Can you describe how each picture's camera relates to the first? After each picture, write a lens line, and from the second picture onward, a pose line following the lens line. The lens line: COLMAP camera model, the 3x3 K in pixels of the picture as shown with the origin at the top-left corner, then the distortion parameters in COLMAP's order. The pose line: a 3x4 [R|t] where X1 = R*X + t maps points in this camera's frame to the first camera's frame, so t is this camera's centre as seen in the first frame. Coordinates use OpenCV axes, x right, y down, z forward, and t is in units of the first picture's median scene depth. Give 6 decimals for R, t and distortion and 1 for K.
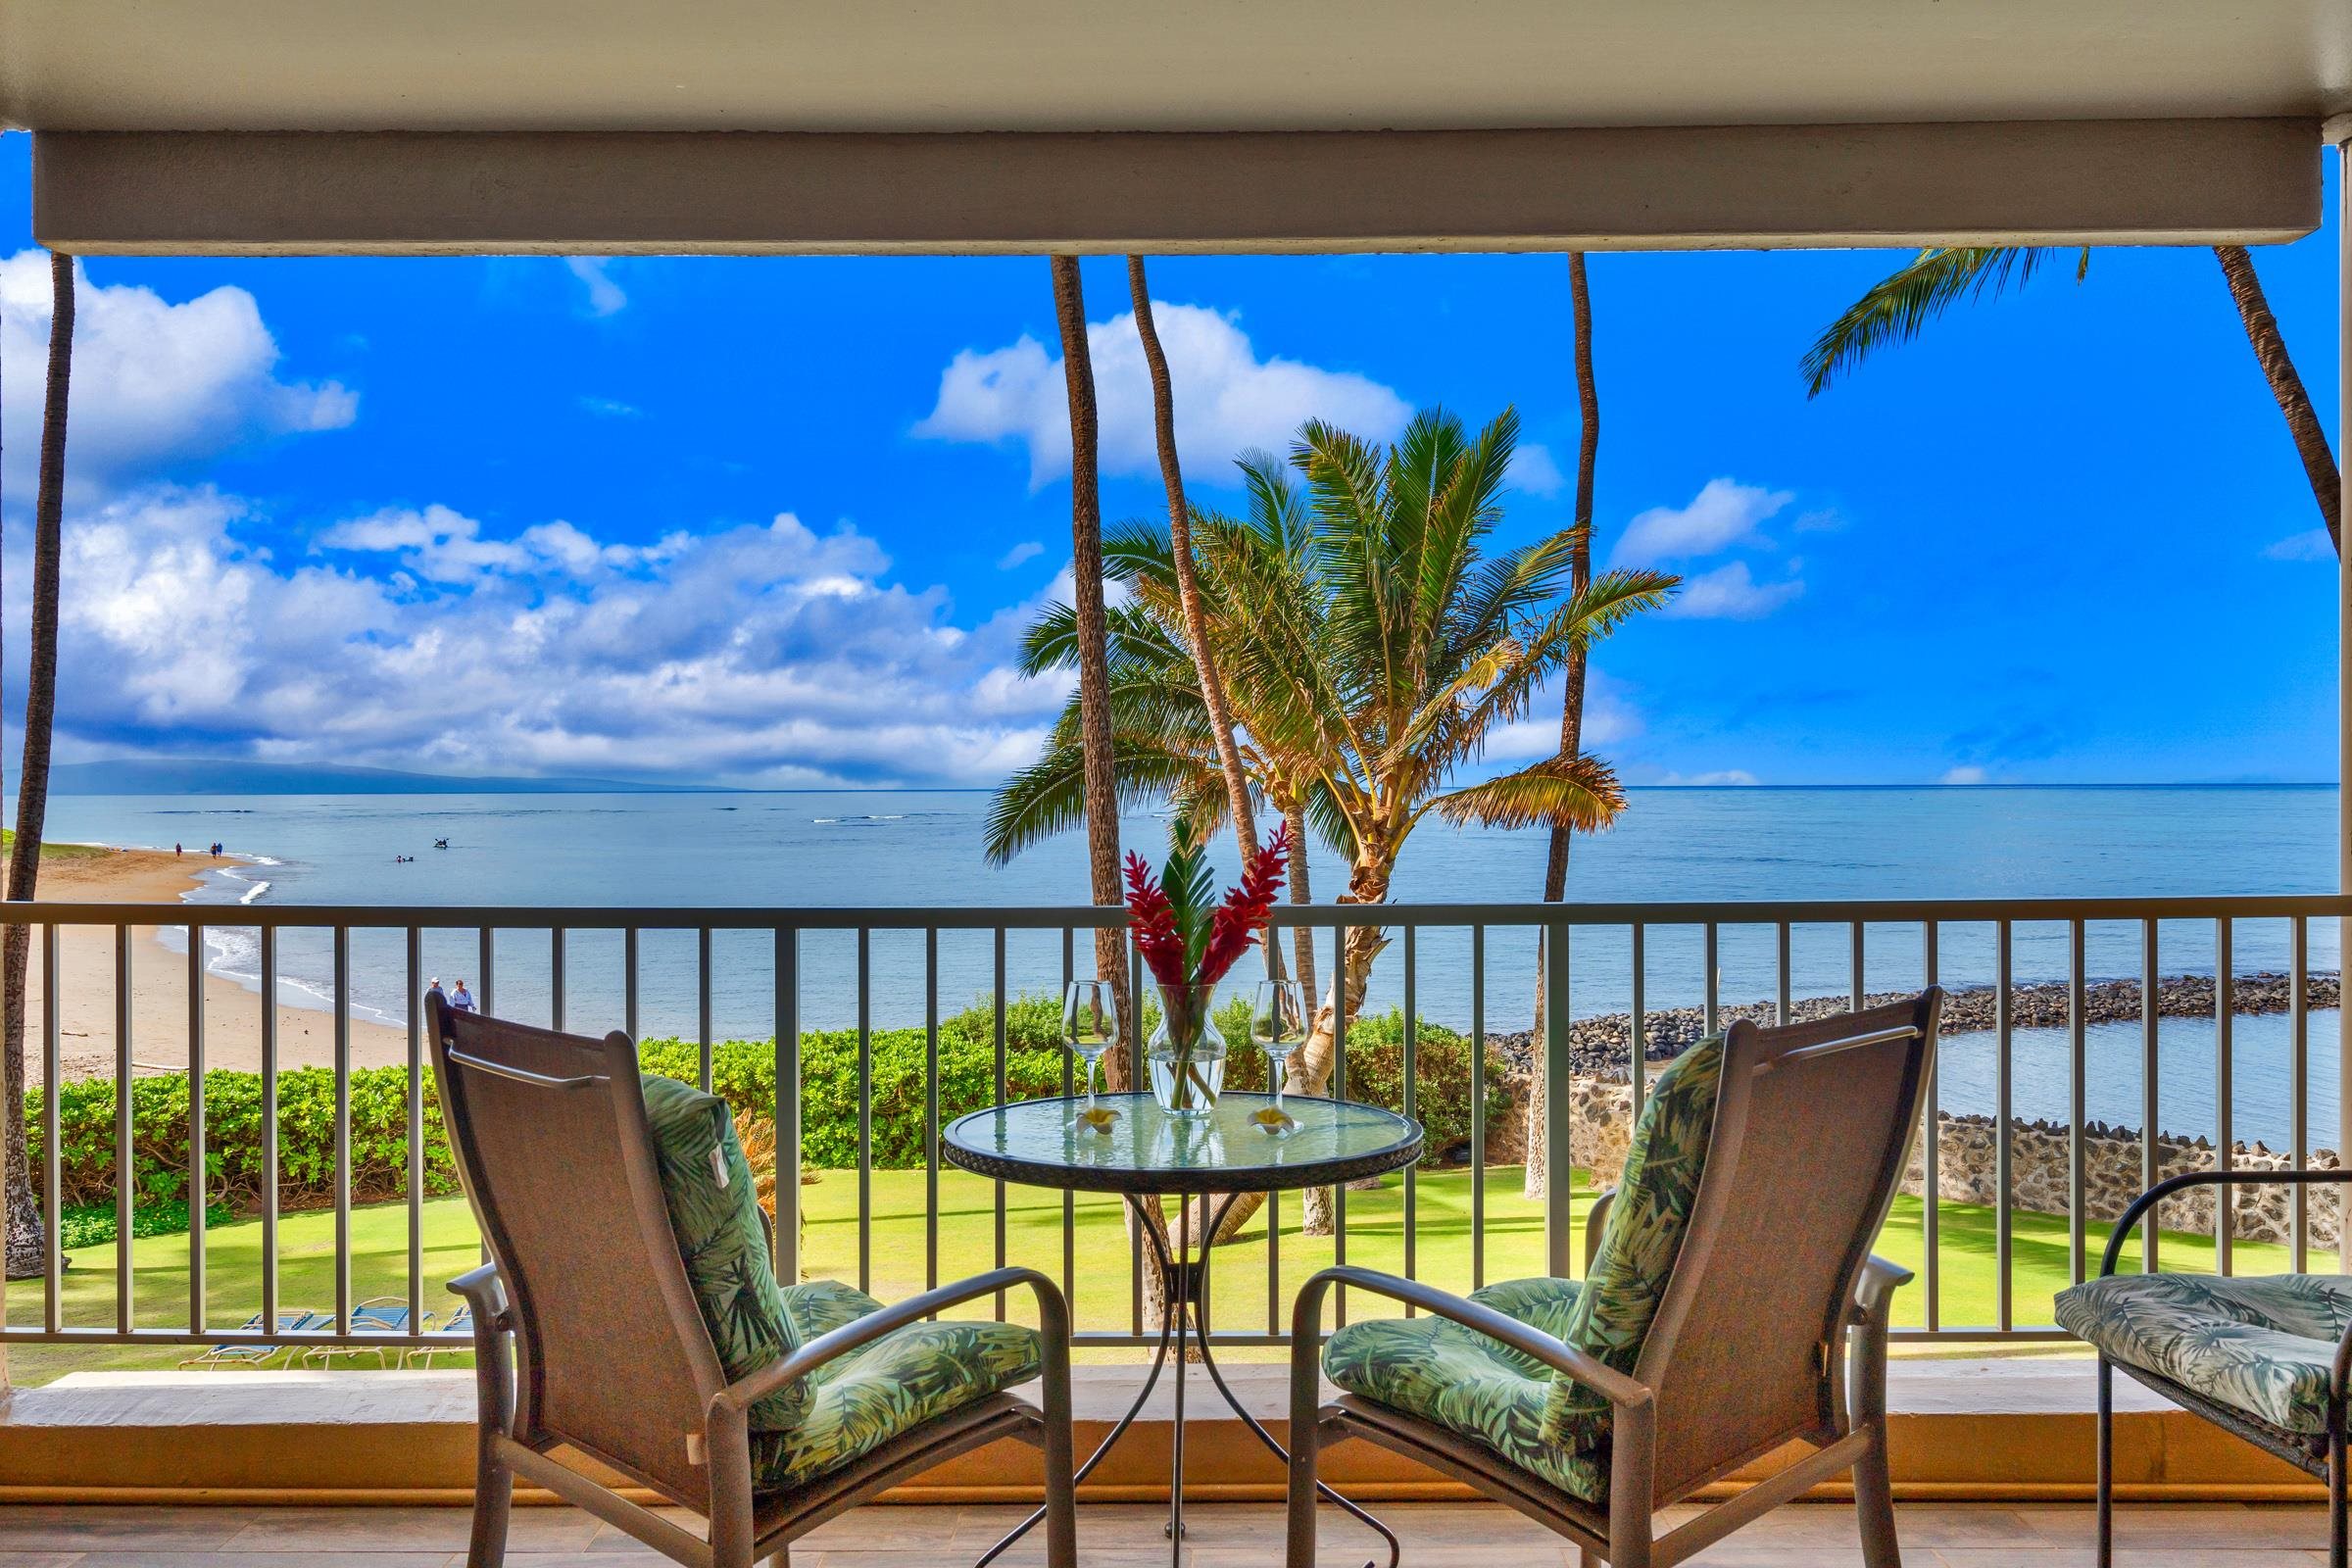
lens RADIAL K [[1738.5, 0, 1176.0], [0, 1738.5, 784.0], [0, 0, 1]] dist [-0.004271, -0.001729]
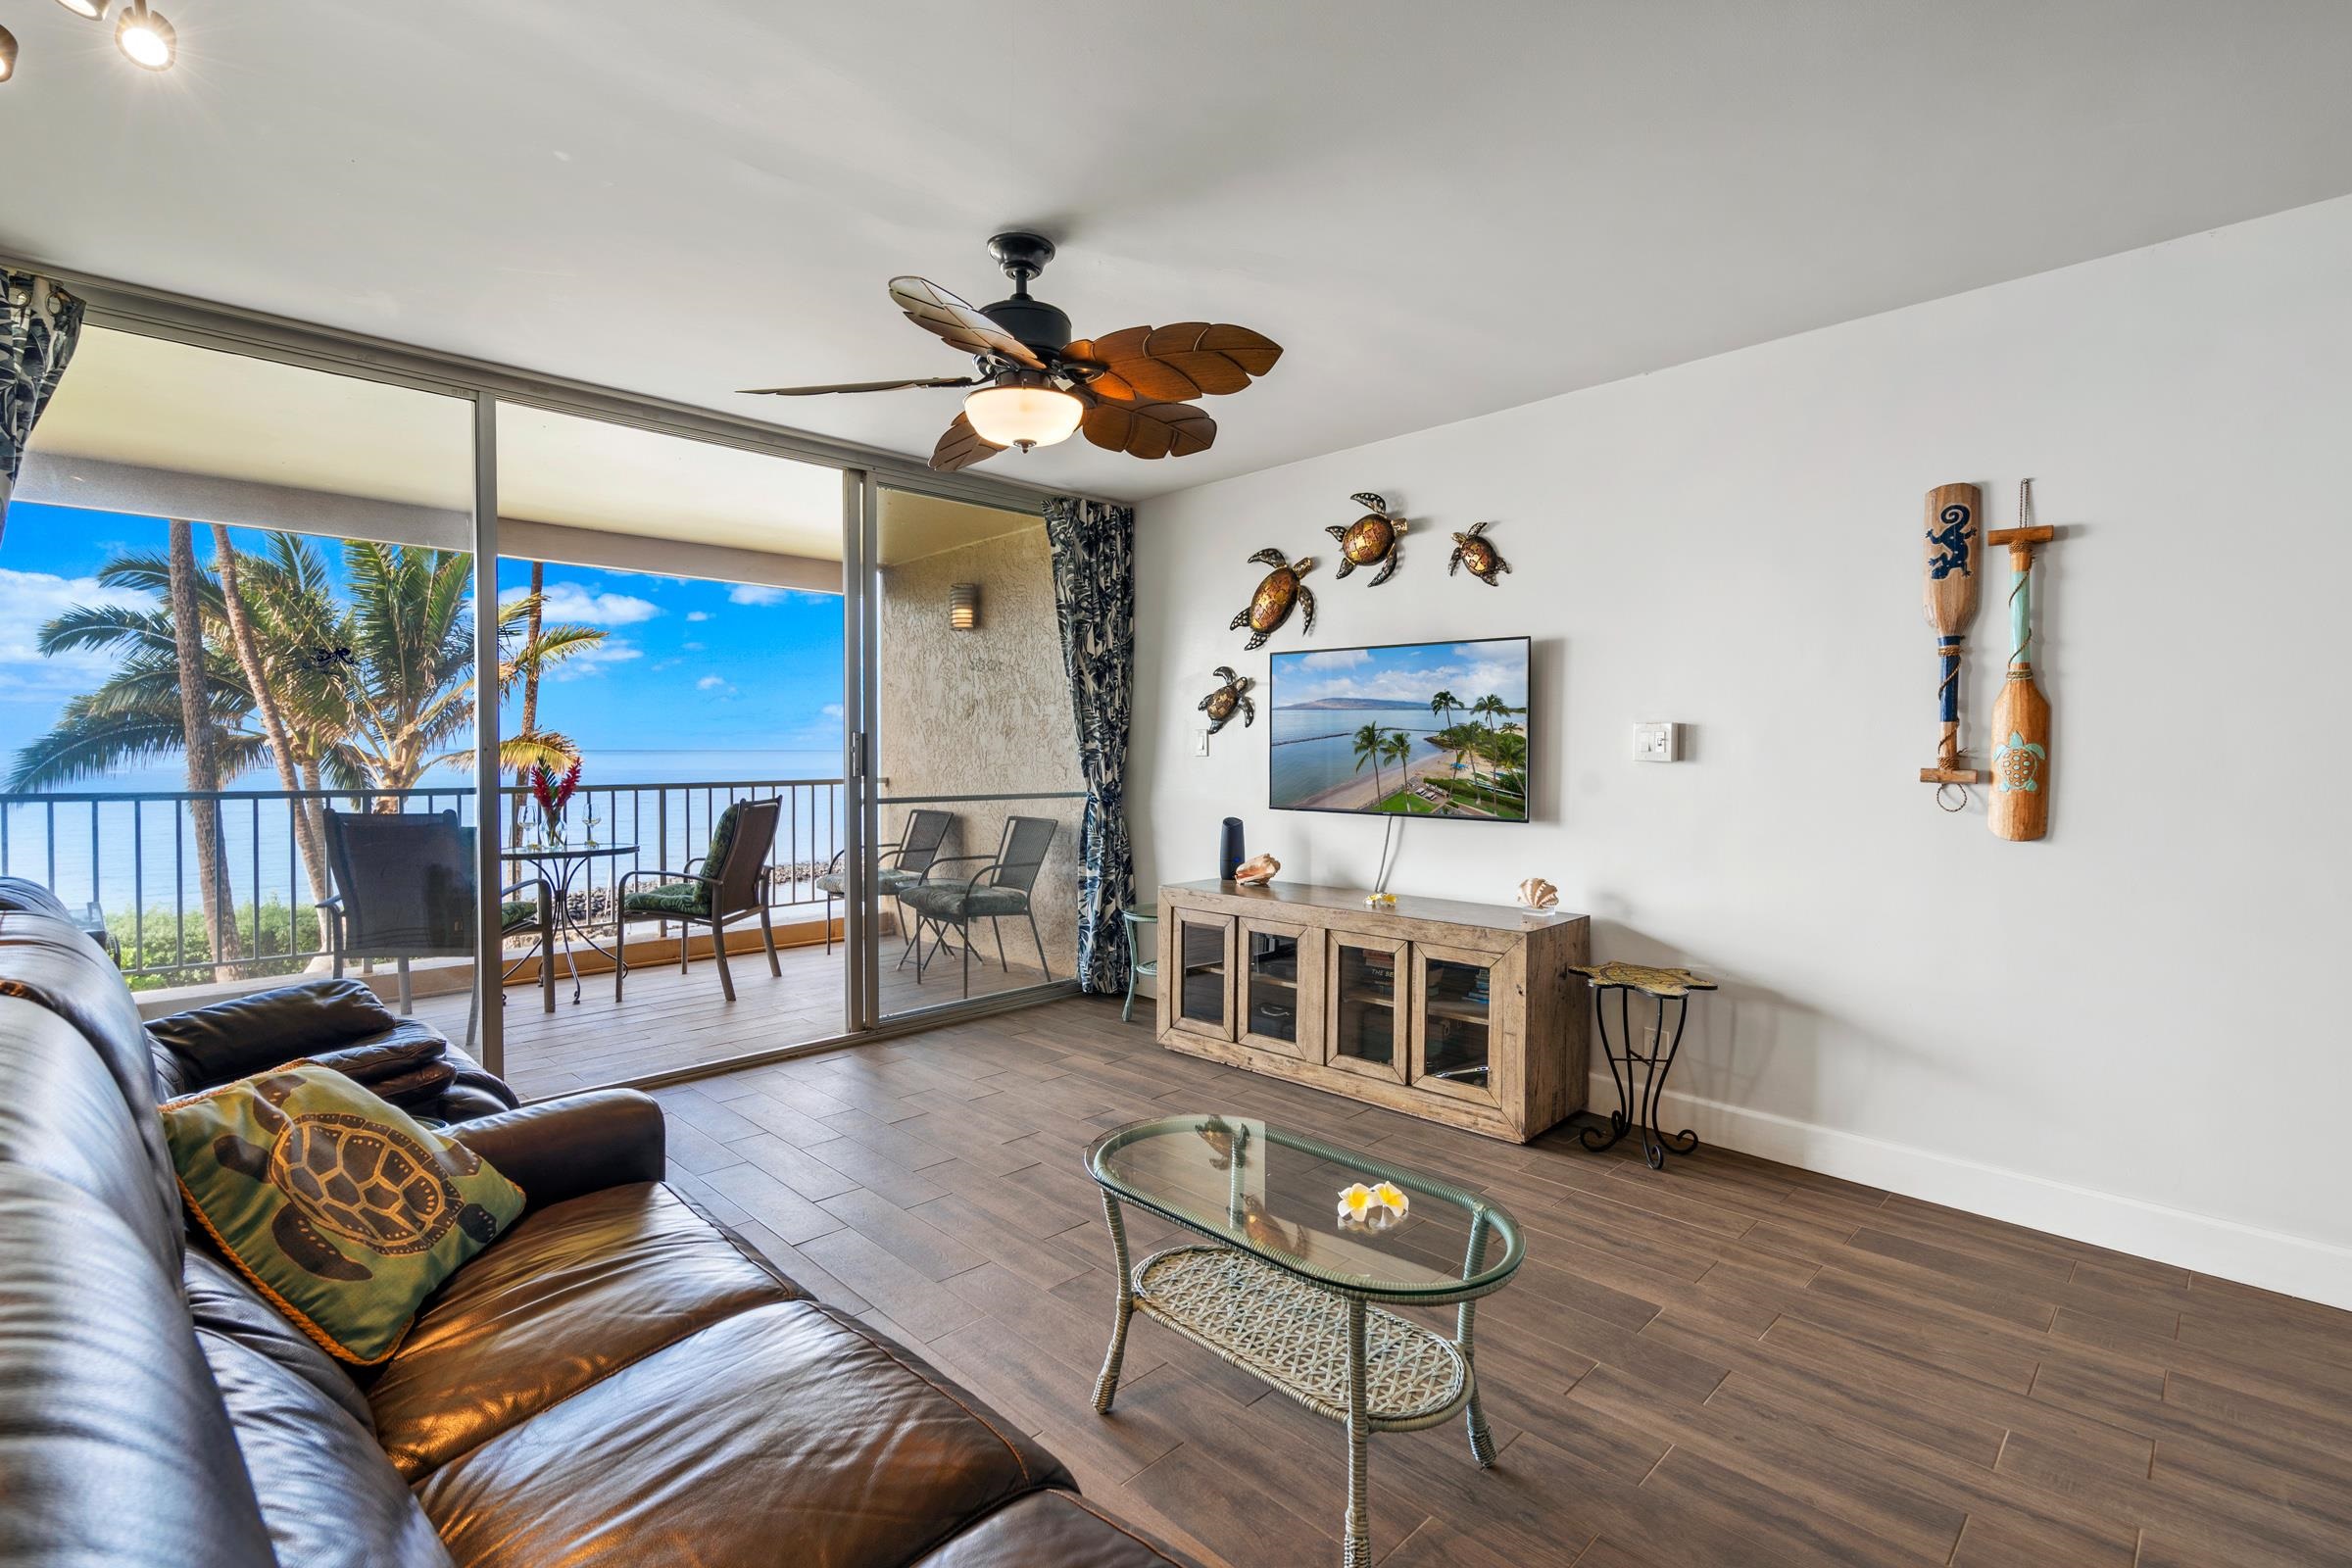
lens RADIAL K [[1079.4, 0, 1169.9], [0, 1079.4, 769.1], [0, 0, 1]] dist [-0.004576, 0.001397]
pose [[0.702226, -0.006246, 0.711927, -0.082714], [-0.006643, 0.999861, 0.015324, 0.000959], [-0.711923, -0.015490, 0.702086, -0.163151]]
